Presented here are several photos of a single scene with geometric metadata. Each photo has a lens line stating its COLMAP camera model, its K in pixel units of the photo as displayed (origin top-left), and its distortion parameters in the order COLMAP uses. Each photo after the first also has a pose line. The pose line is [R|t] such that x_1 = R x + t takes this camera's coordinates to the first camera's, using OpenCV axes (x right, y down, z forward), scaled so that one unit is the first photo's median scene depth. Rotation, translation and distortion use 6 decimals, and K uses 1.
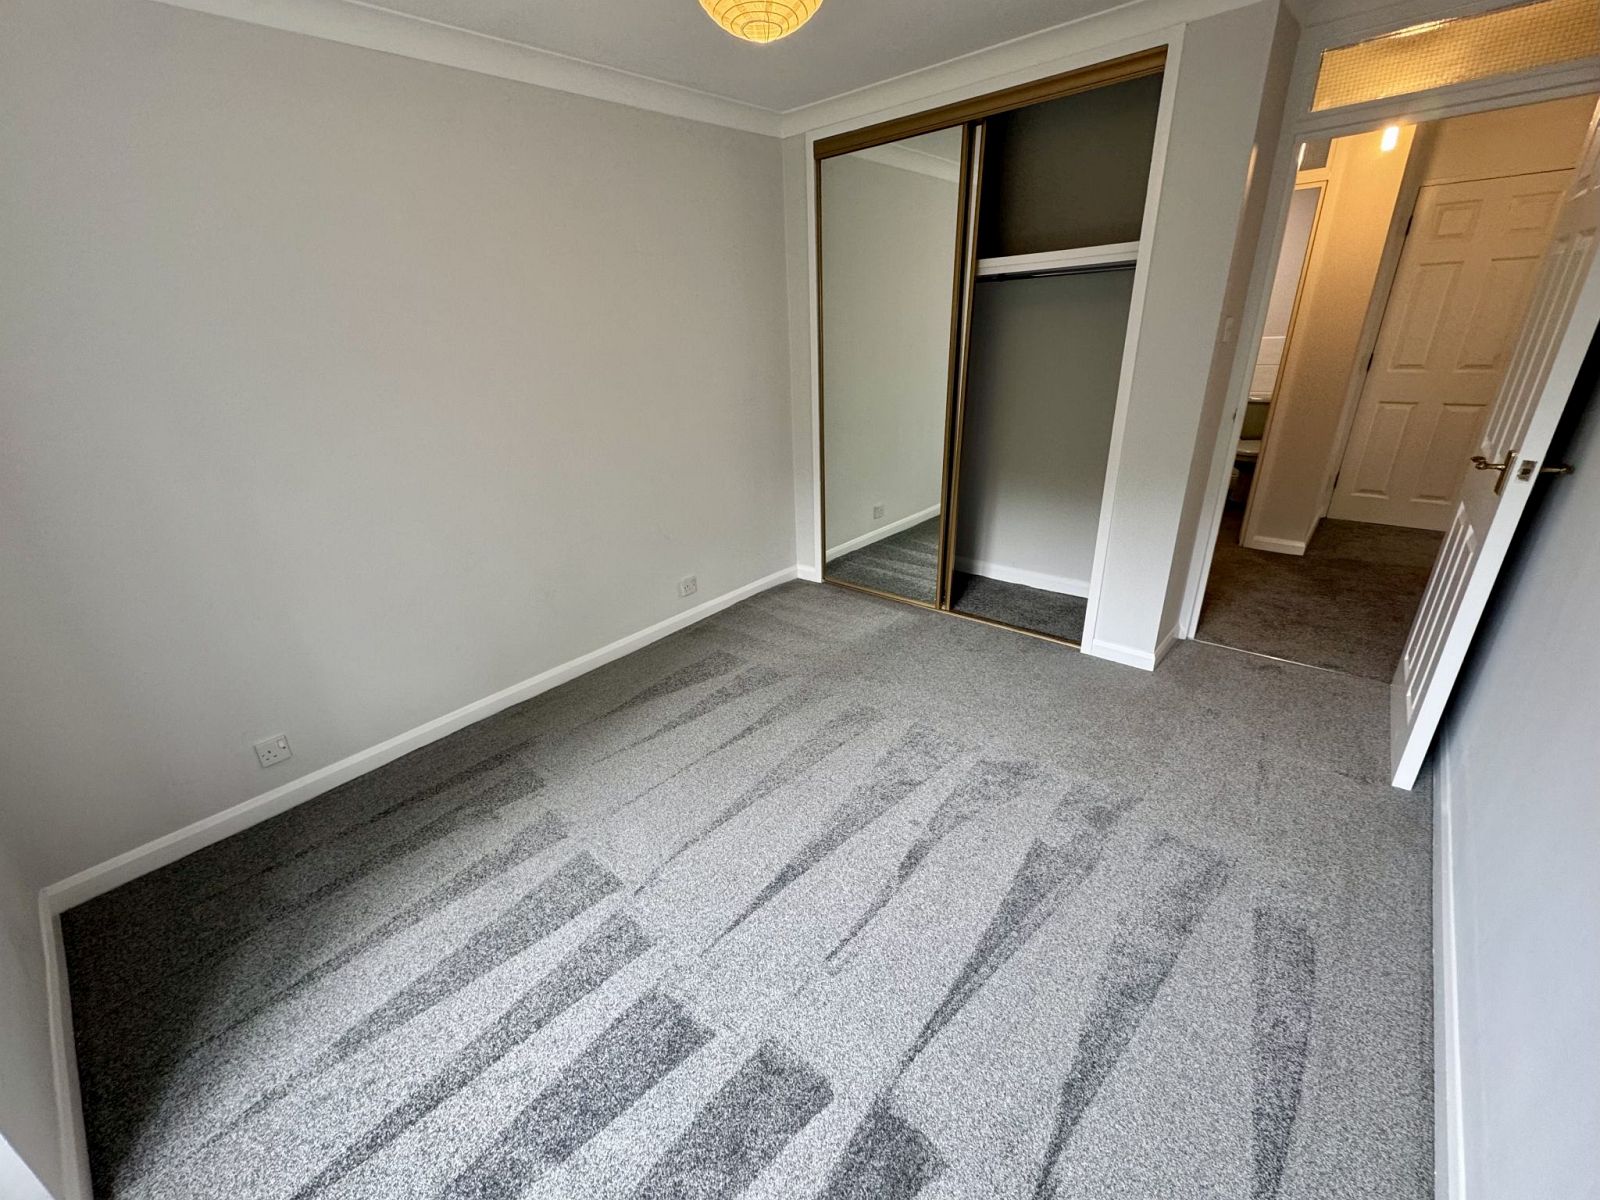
lens RADIAL K [[640.4, 0, 800.0], [0, 640.4, 600.0], [0, 0, 1]] dist [-0.001142, -0.000008]
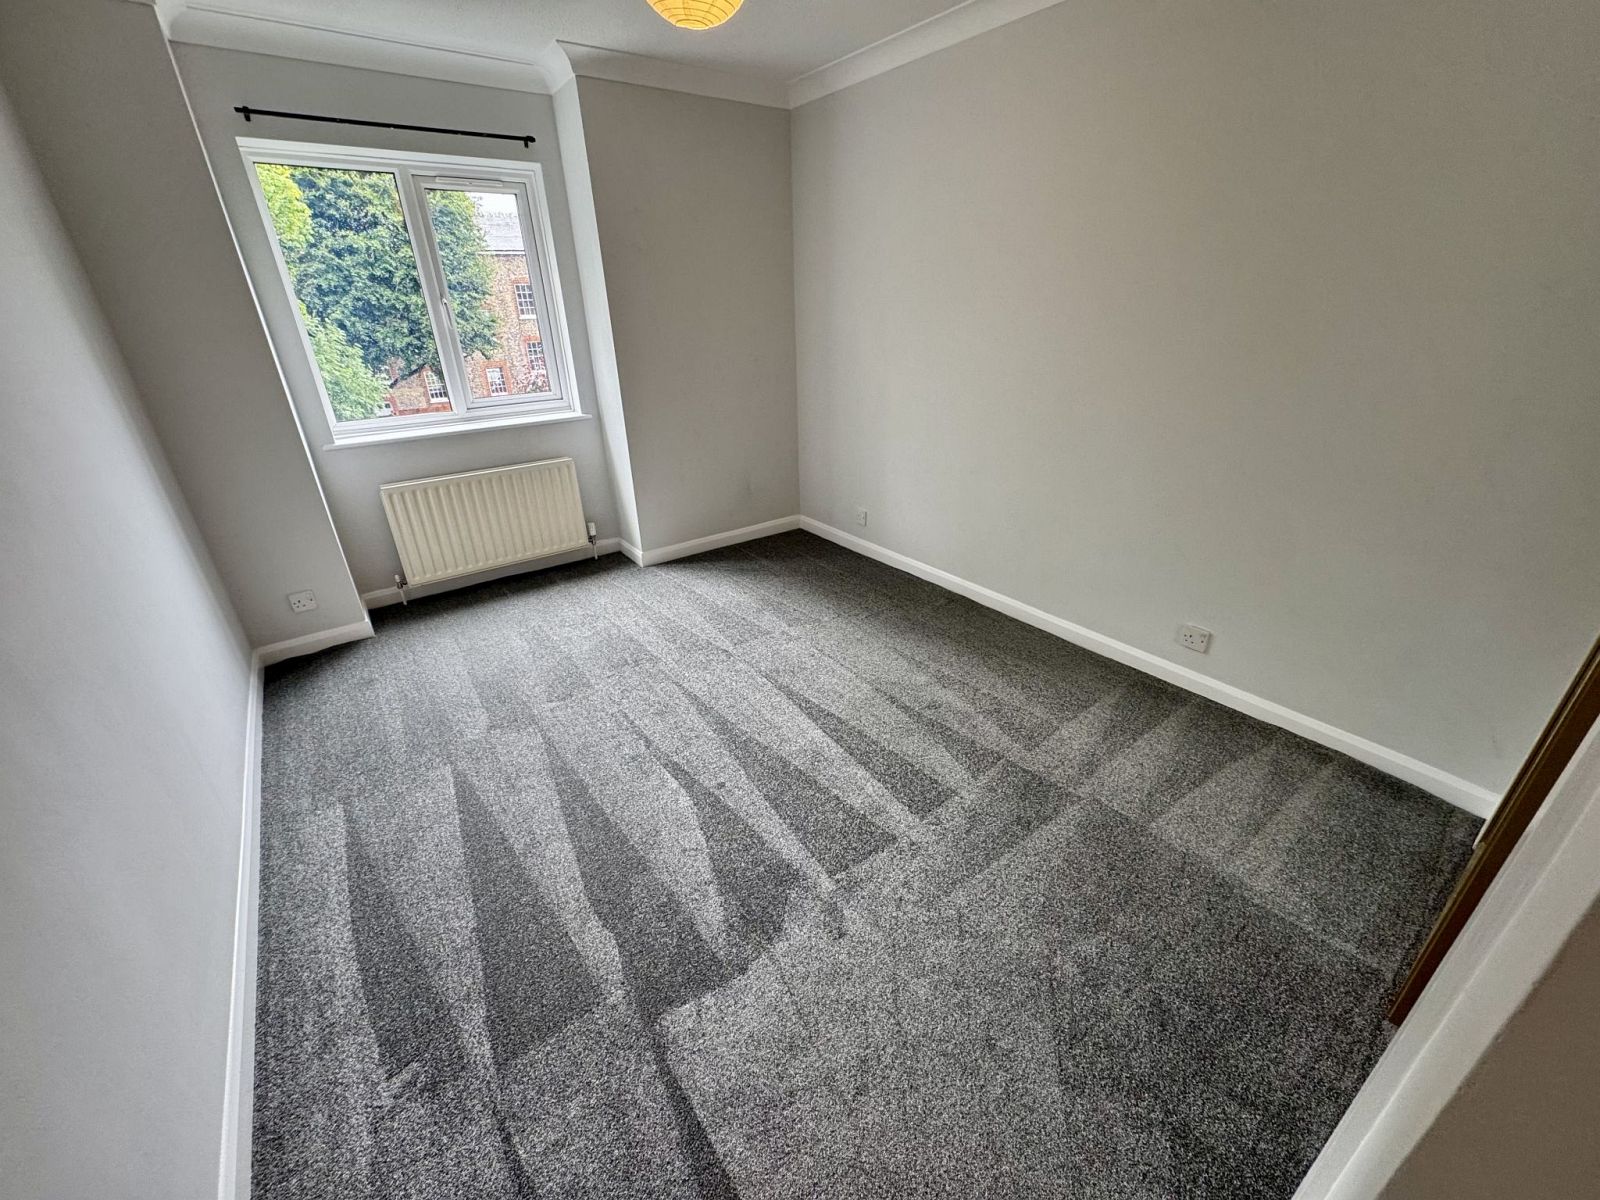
lens RADIAL K [[639.0, 0, 806.3], [0, 639.0, 605.4], [0, 0, 1]] dist [-0.001348, -0.000106]
pose [[-0.238195, 0.450336, -0.860500, 0.799858], [-0.349988, 0.786674, 0.508580, -0.397806], [0.905964, 0.422306, -0.029770, 0.951885]]
